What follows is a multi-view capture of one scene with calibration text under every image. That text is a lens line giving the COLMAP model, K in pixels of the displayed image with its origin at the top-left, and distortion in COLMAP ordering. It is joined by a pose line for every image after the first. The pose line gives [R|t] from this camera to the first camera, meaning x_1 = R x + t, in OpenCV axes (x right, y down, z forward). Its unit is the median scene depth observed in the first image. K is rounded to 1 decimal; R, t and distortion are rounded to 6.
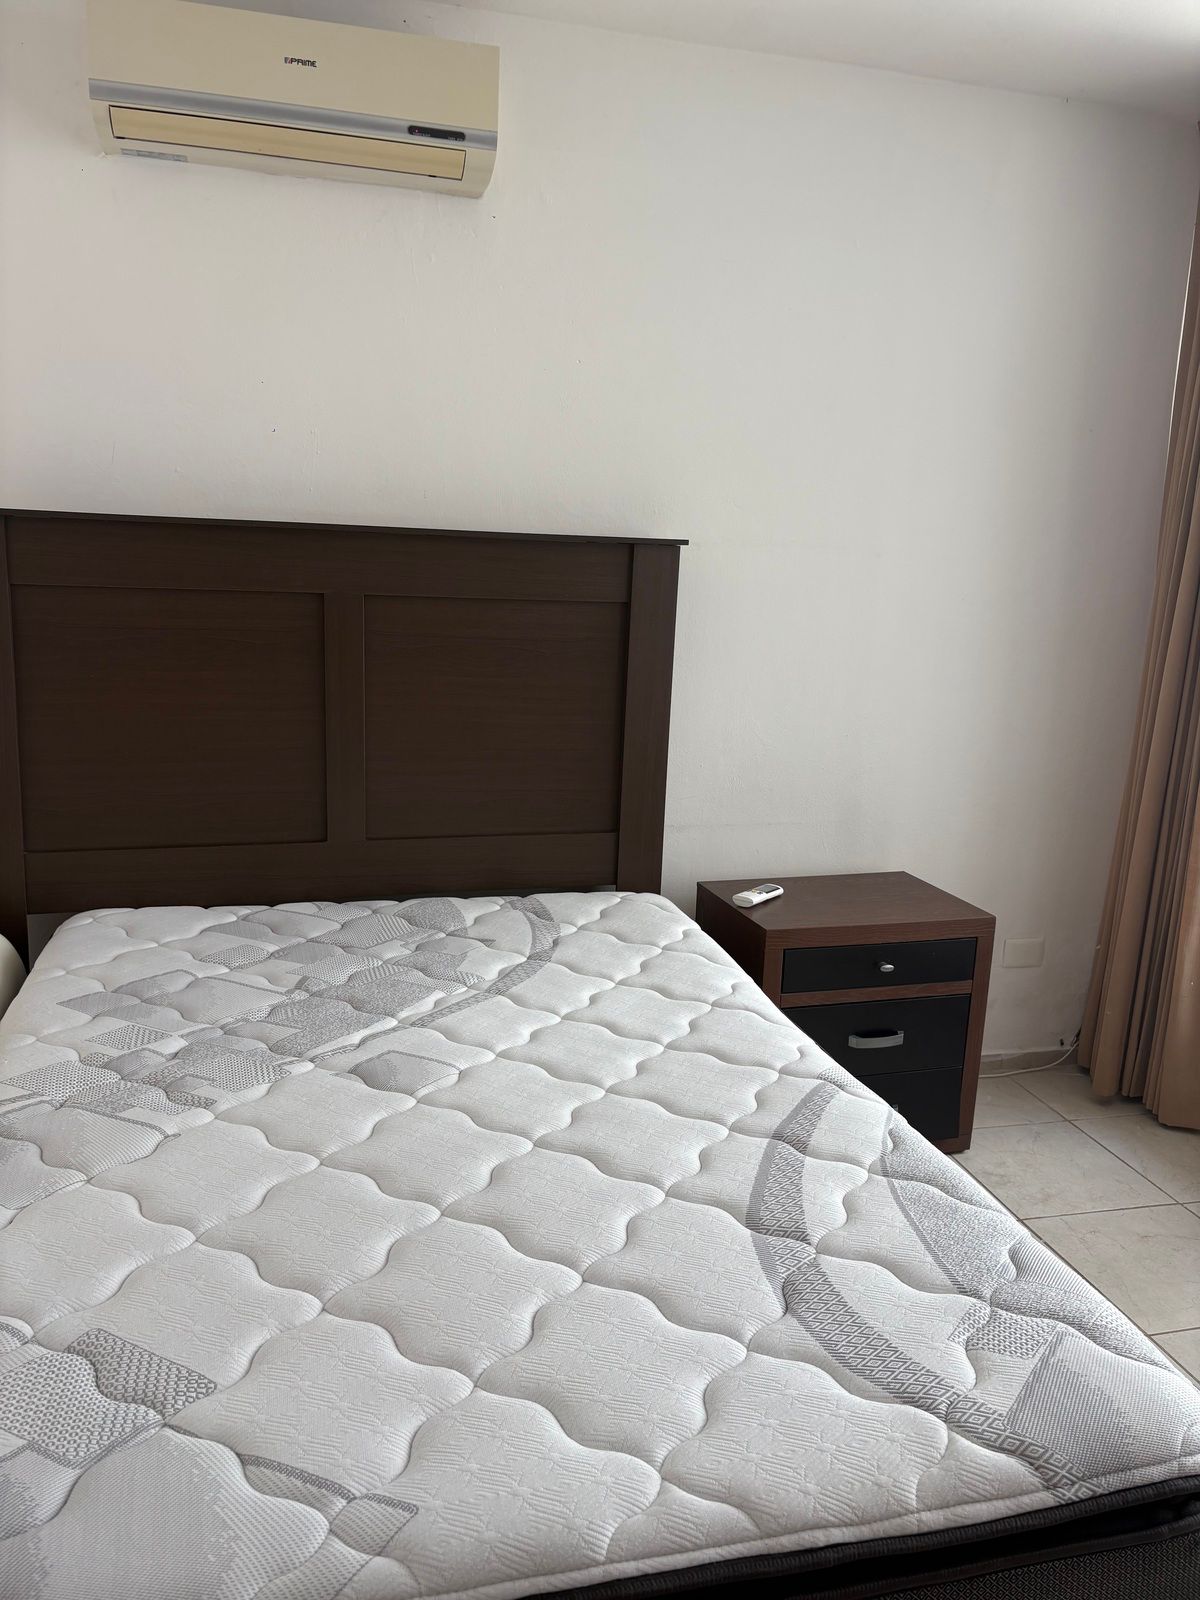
lens RADIAL K [[1216.1, 0, 596.7], [0, 1216.1, 799.8], [0, 0, 1]] dist [0.039751, -0.043756]
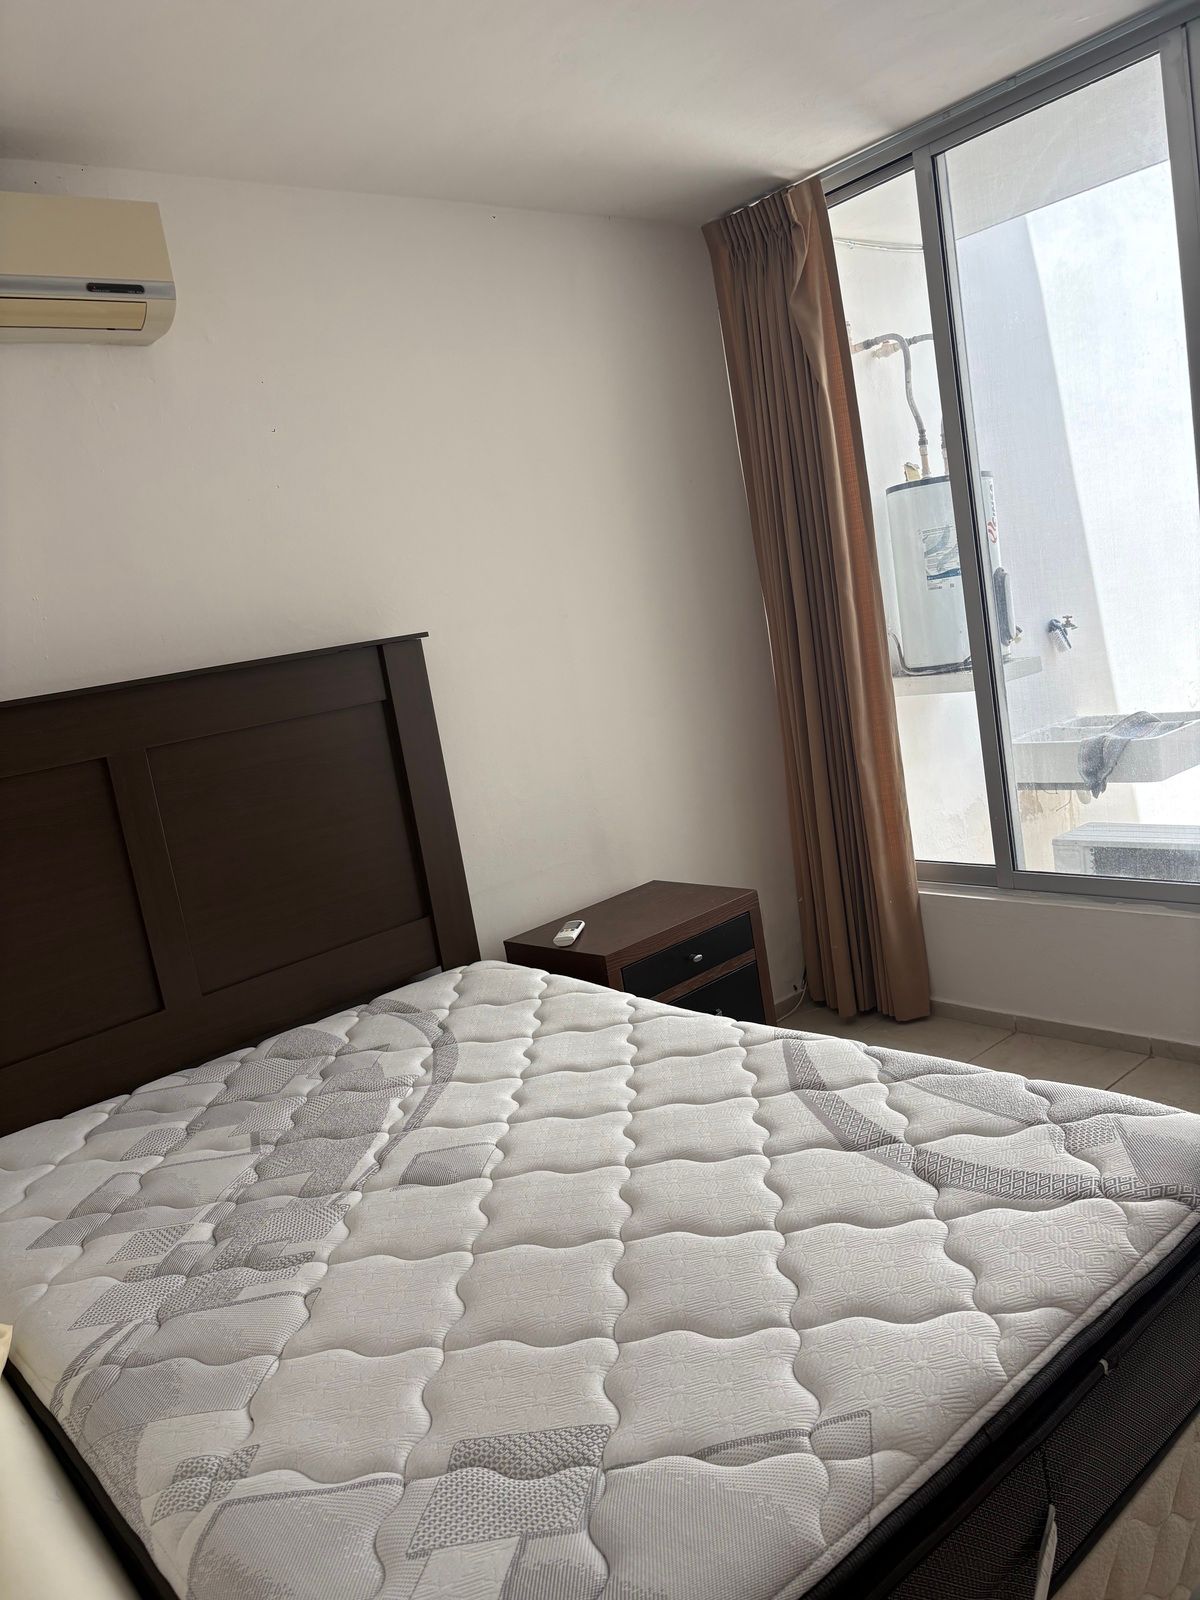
lens RADIAL K [[1216.1, 0, 602.3], [0, 1216.1, 802.1], [0, 0, 1]] dist [0.039751, -0.043756]
pose [[0.881529, -0.251941, 0.399289, -0.330851], [0.277844, 0.960599, -0.007296, -0.024358], [-0.381718, 0.117372, 0.916796, -0.028206]]
